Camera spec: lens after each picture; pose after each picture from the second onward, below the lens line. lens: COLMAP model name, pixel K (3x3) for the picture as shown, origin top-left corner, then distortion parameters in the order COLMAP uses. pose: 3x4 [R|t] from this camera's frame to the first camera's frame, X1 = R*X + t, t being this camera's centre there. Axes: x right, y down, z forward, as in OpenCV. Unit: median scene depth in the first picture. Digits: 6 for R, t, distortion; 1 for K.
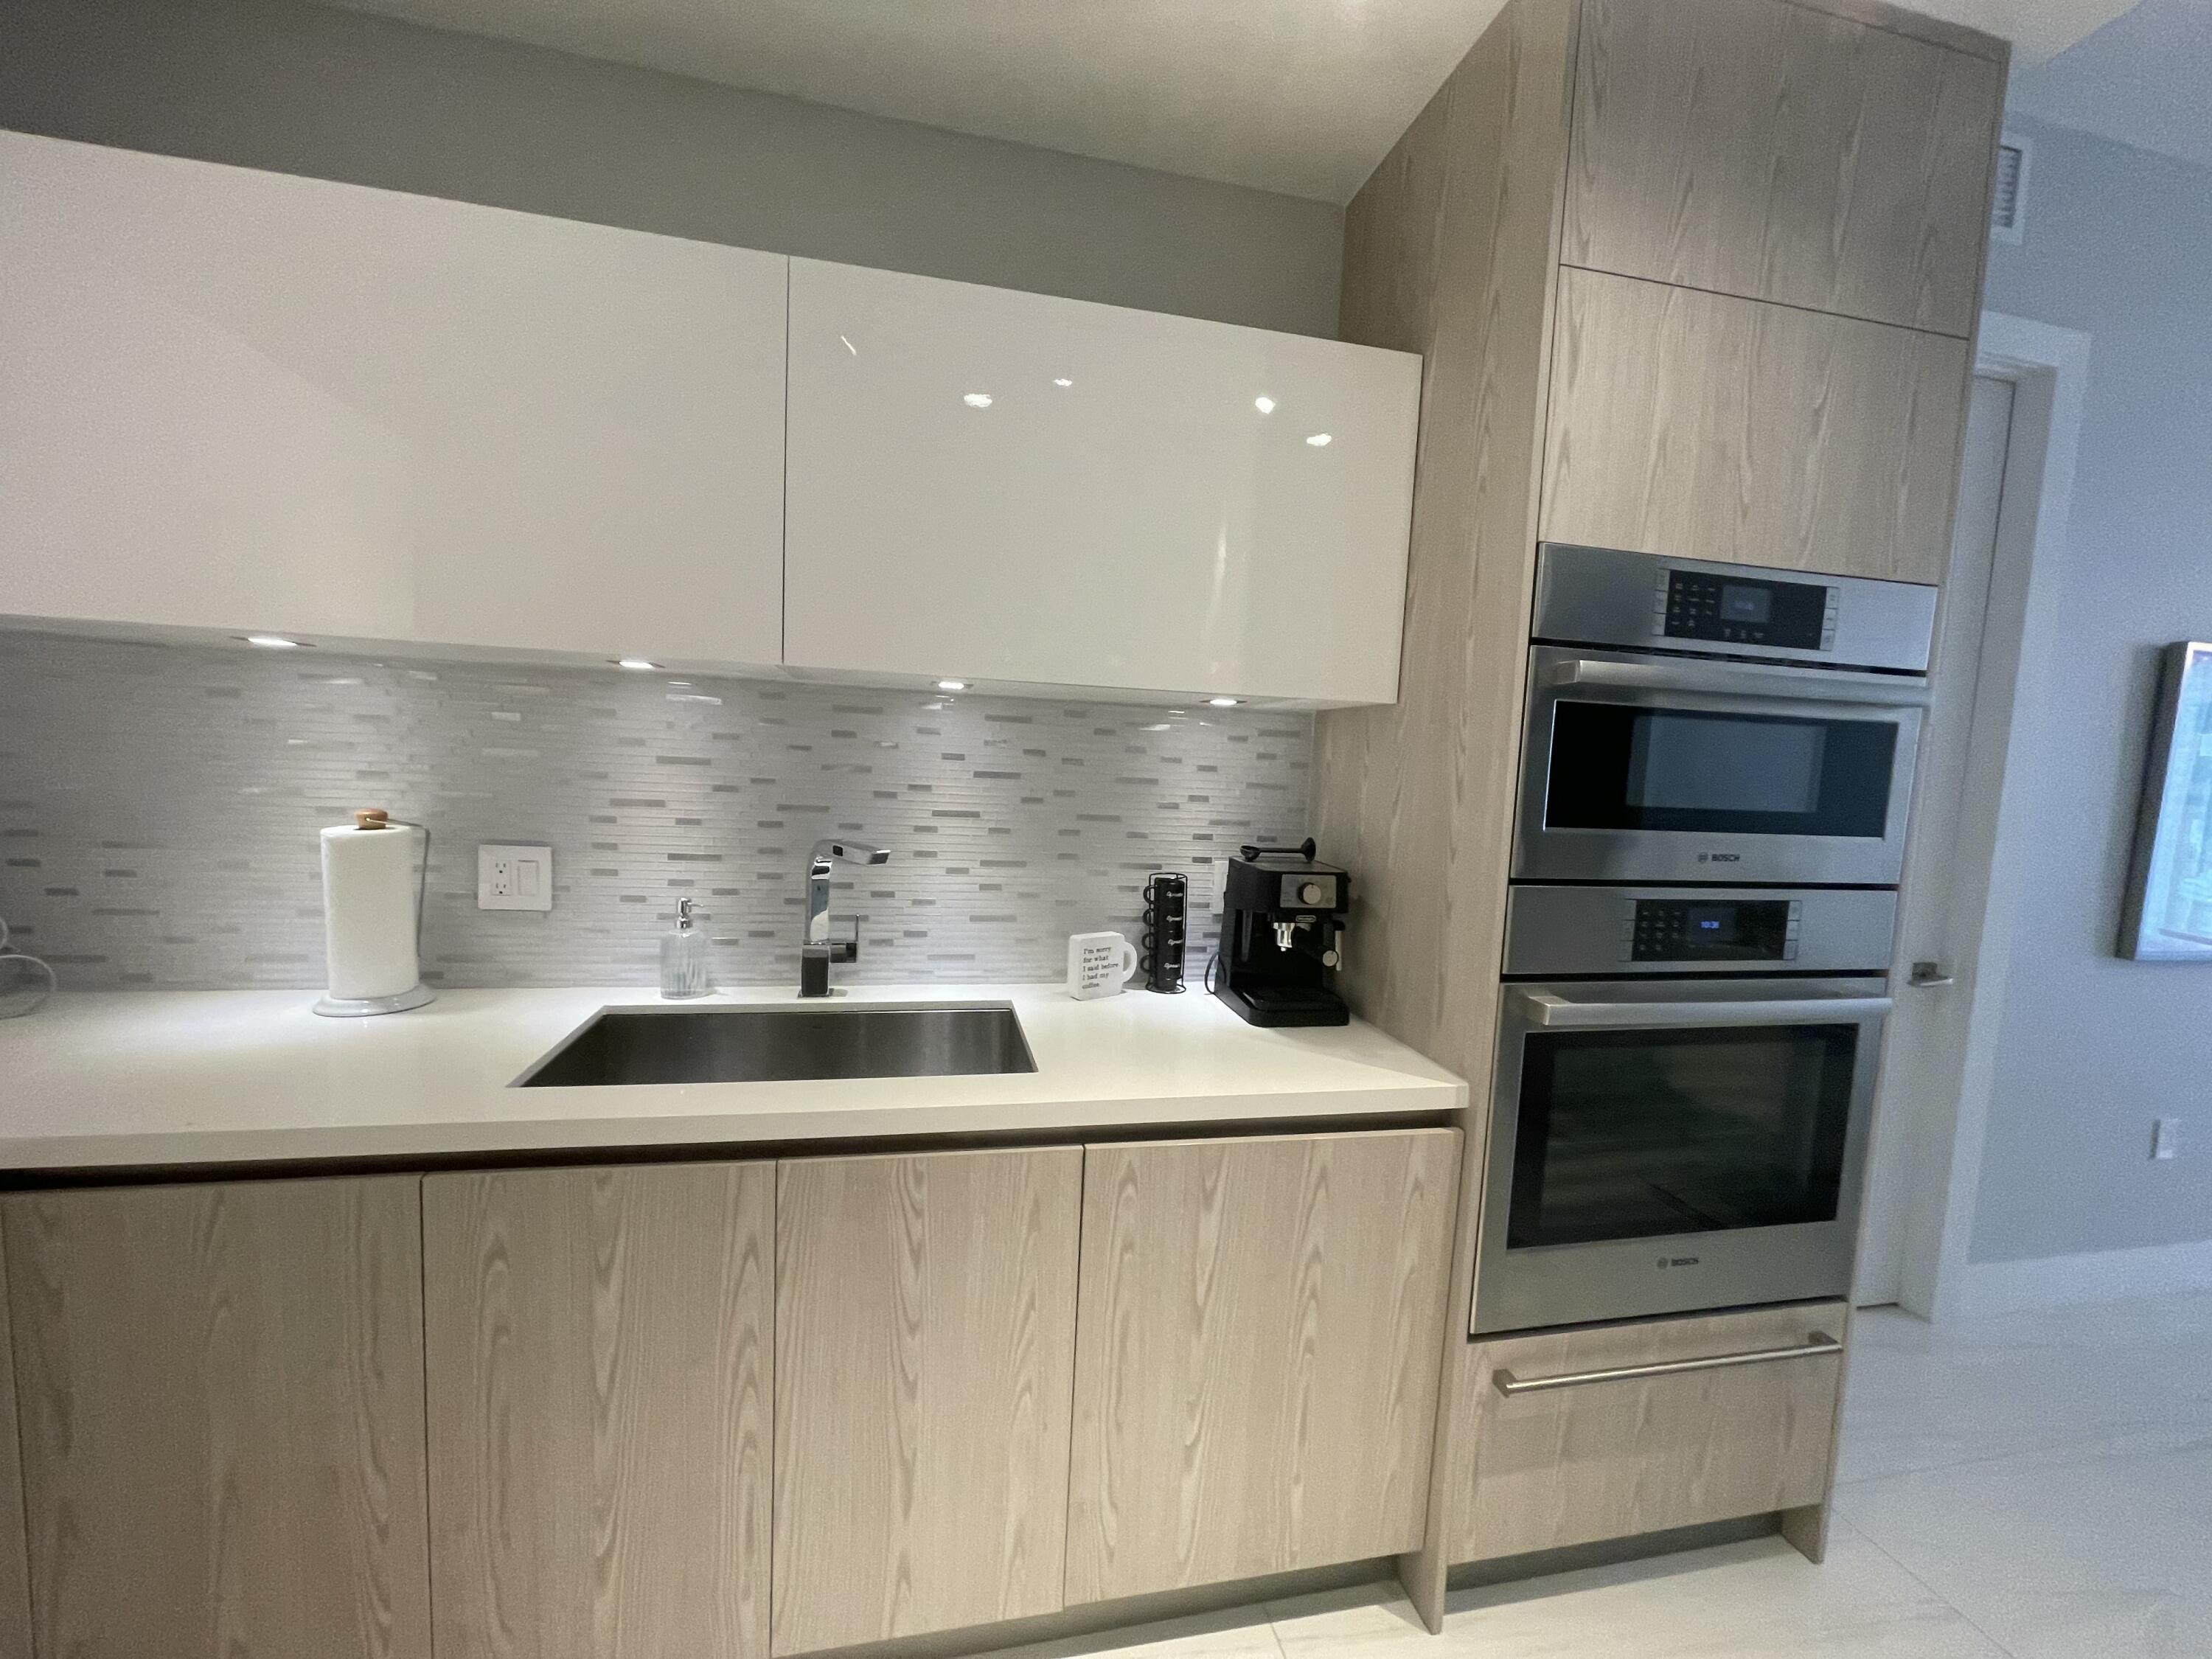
lens RADIAL K [[894.4, 0, 1113.0], [0, 894.4, 833.9], [0, 0, 1]] dist [-0.001783, 0.003332]
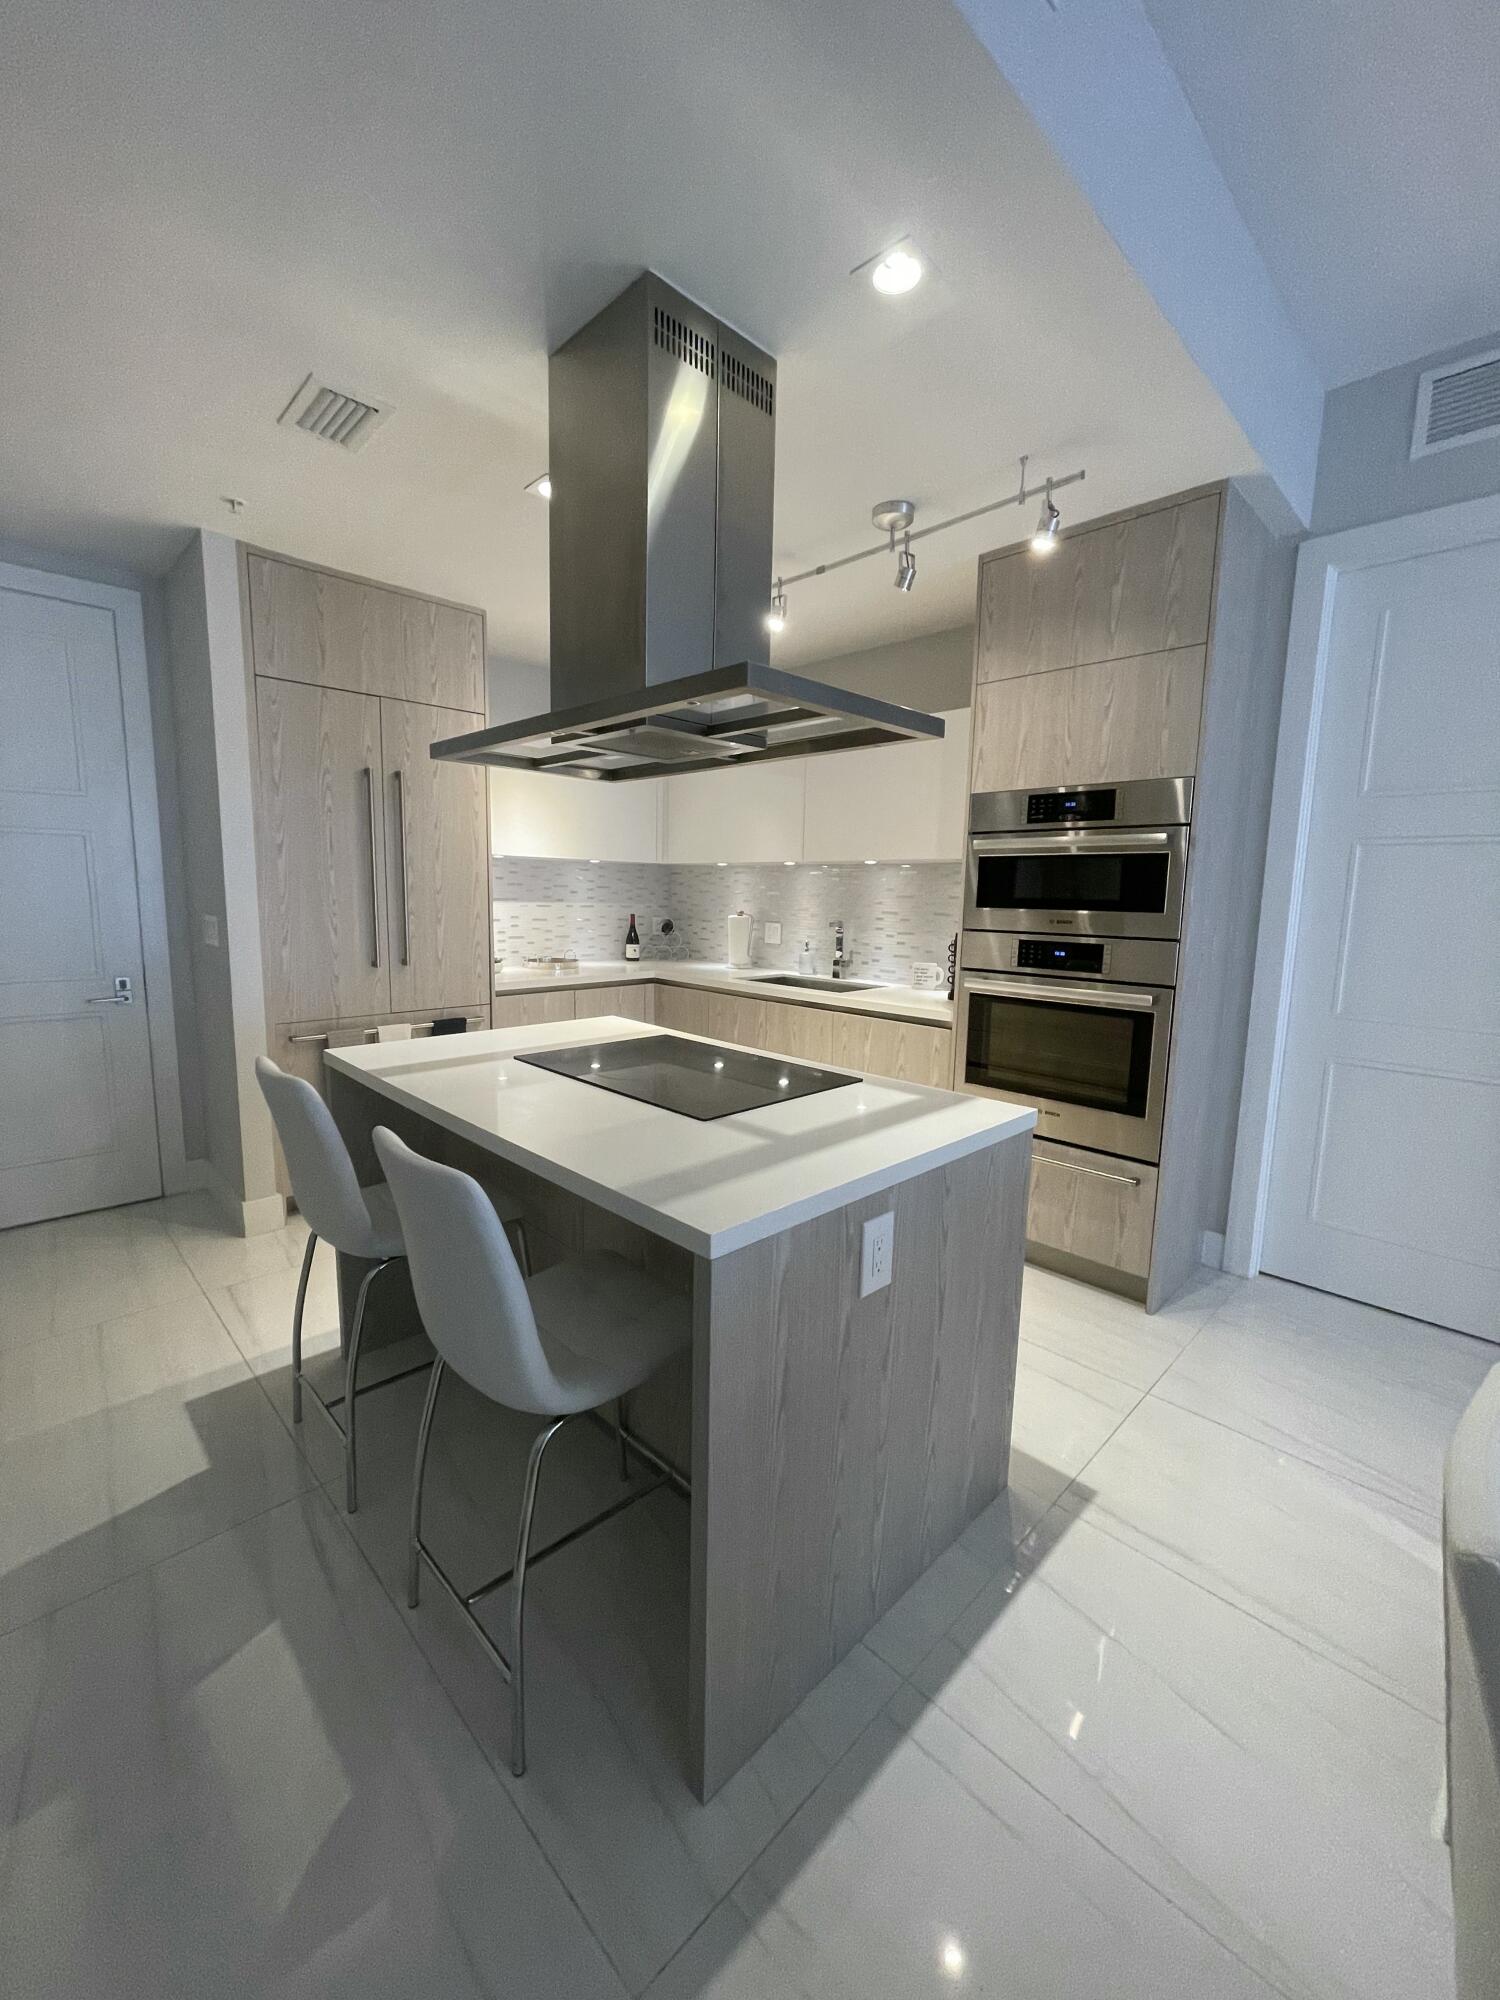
lens RADIAL K [[808.7, 0, 753.1], [0, 808.7, 992.0], [0, 0, 1]] dist [-0.001783, 0.003332]
pose [[0.542107, 0.070158, -0.837376, 1.929901], [-0.066417, 0.996968, 0.040531, 0.166160], [0.837681, 0.033644, 0.545123, -0.684096]]
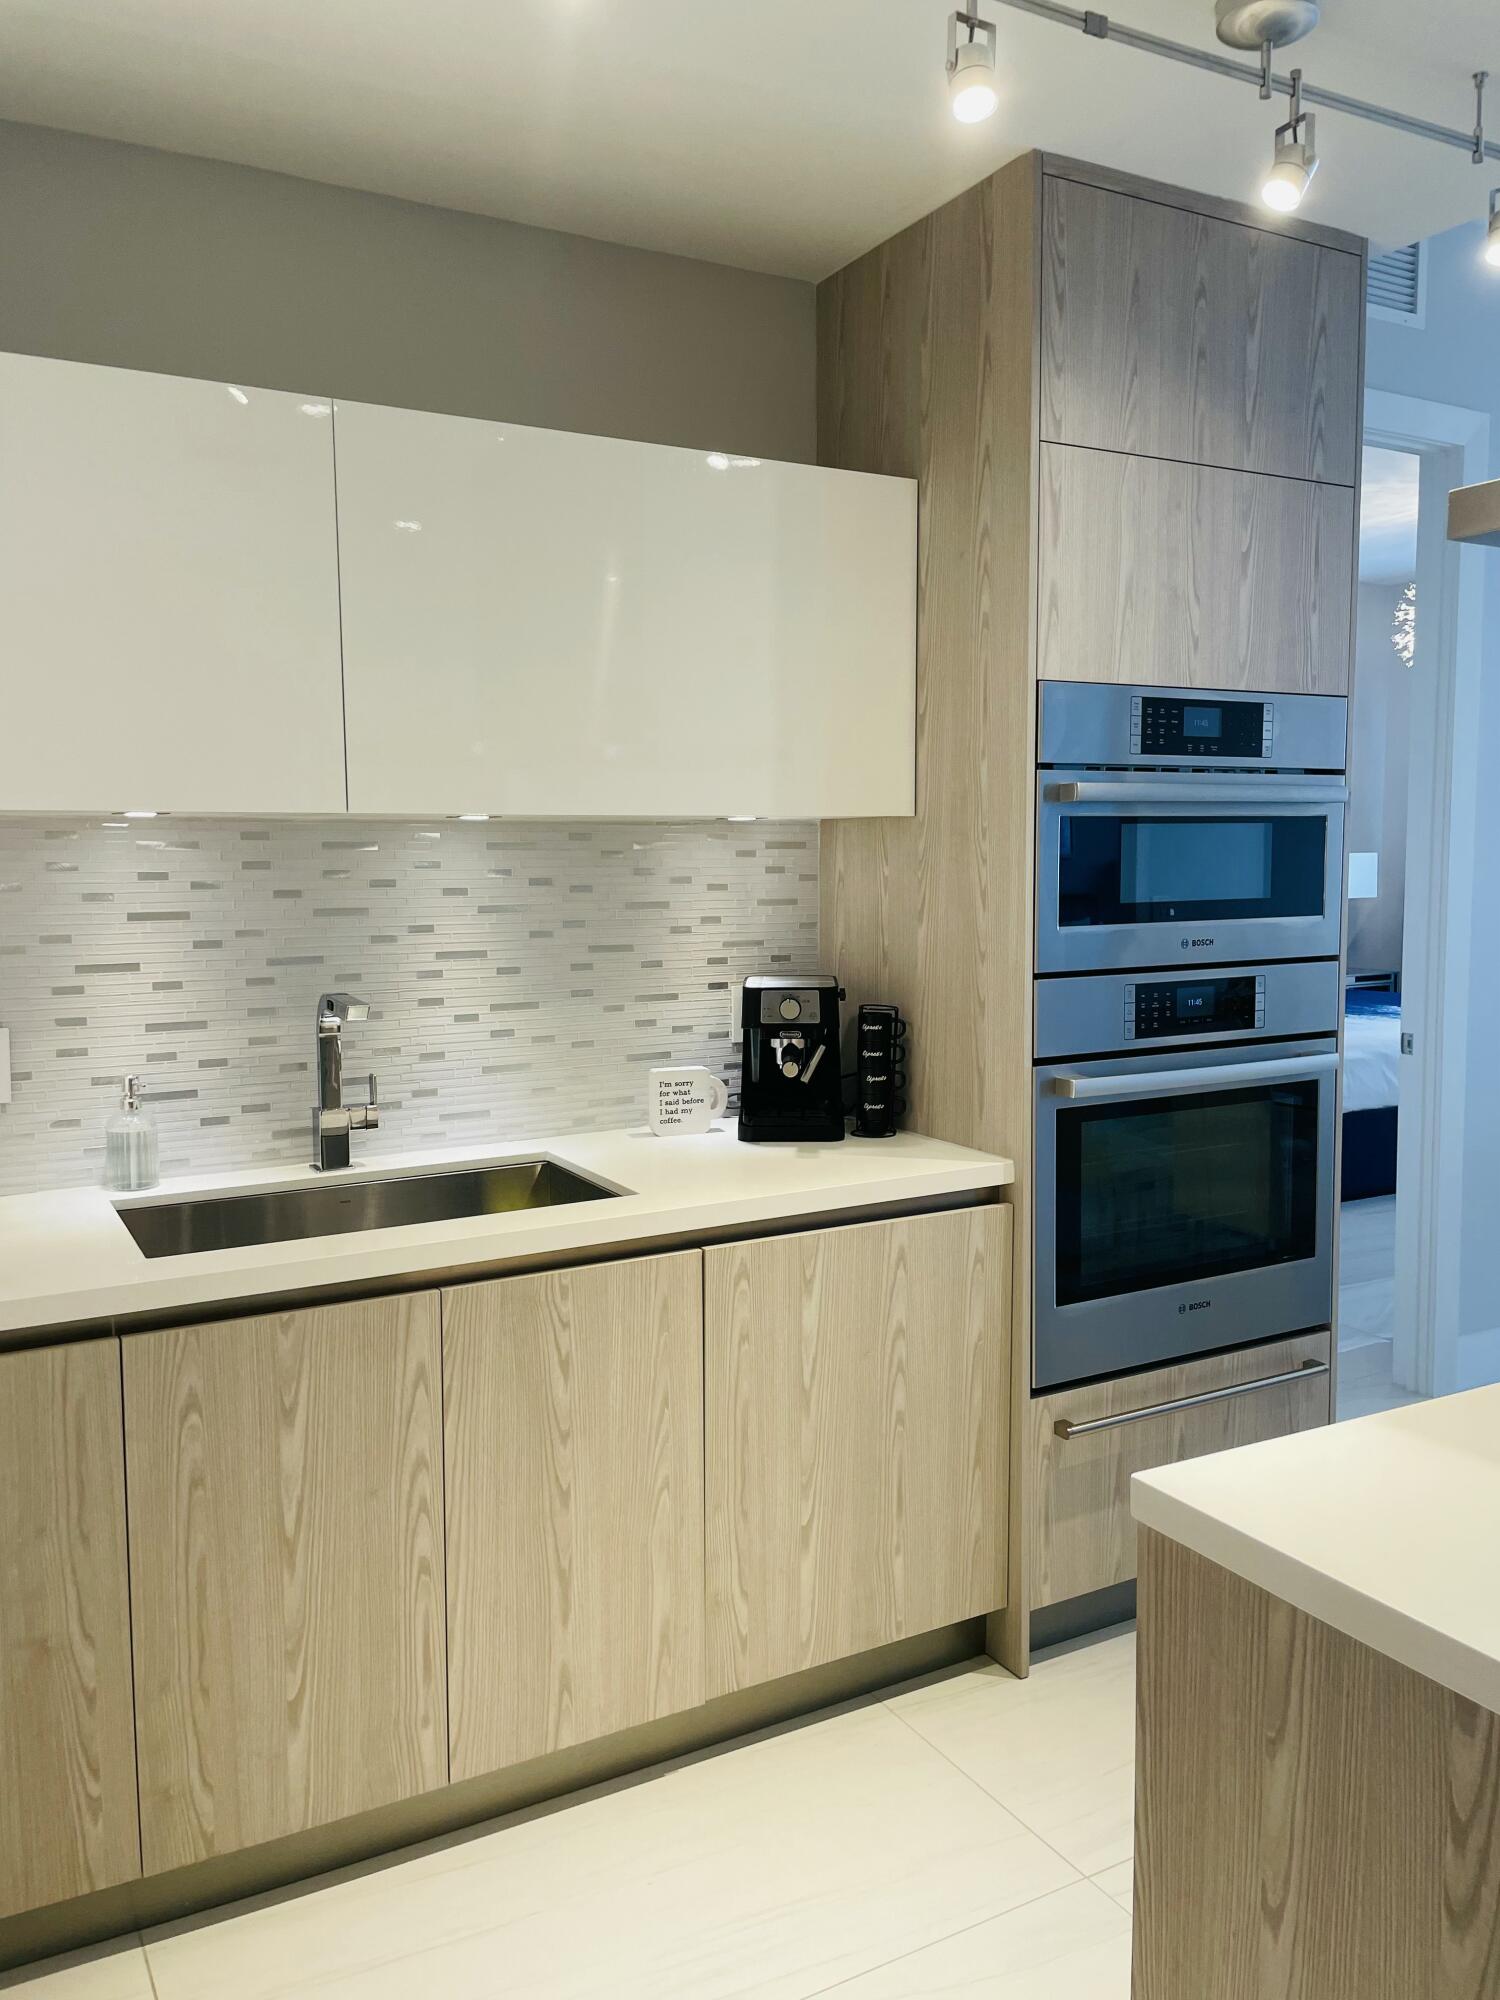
lens RADIAL K [[1537.8, 0, 771.0], [0, 1537.8, 965.8], [0, 0, 1]] dist [0.082899, -0.039192]
pose [[0.952718, -0.075091, 0.294432, -0.428923], [0.074989, 0.997116, 0.011656, -0.007822], [-0.294458, 0.010974, 0.955601, -0.733714]]
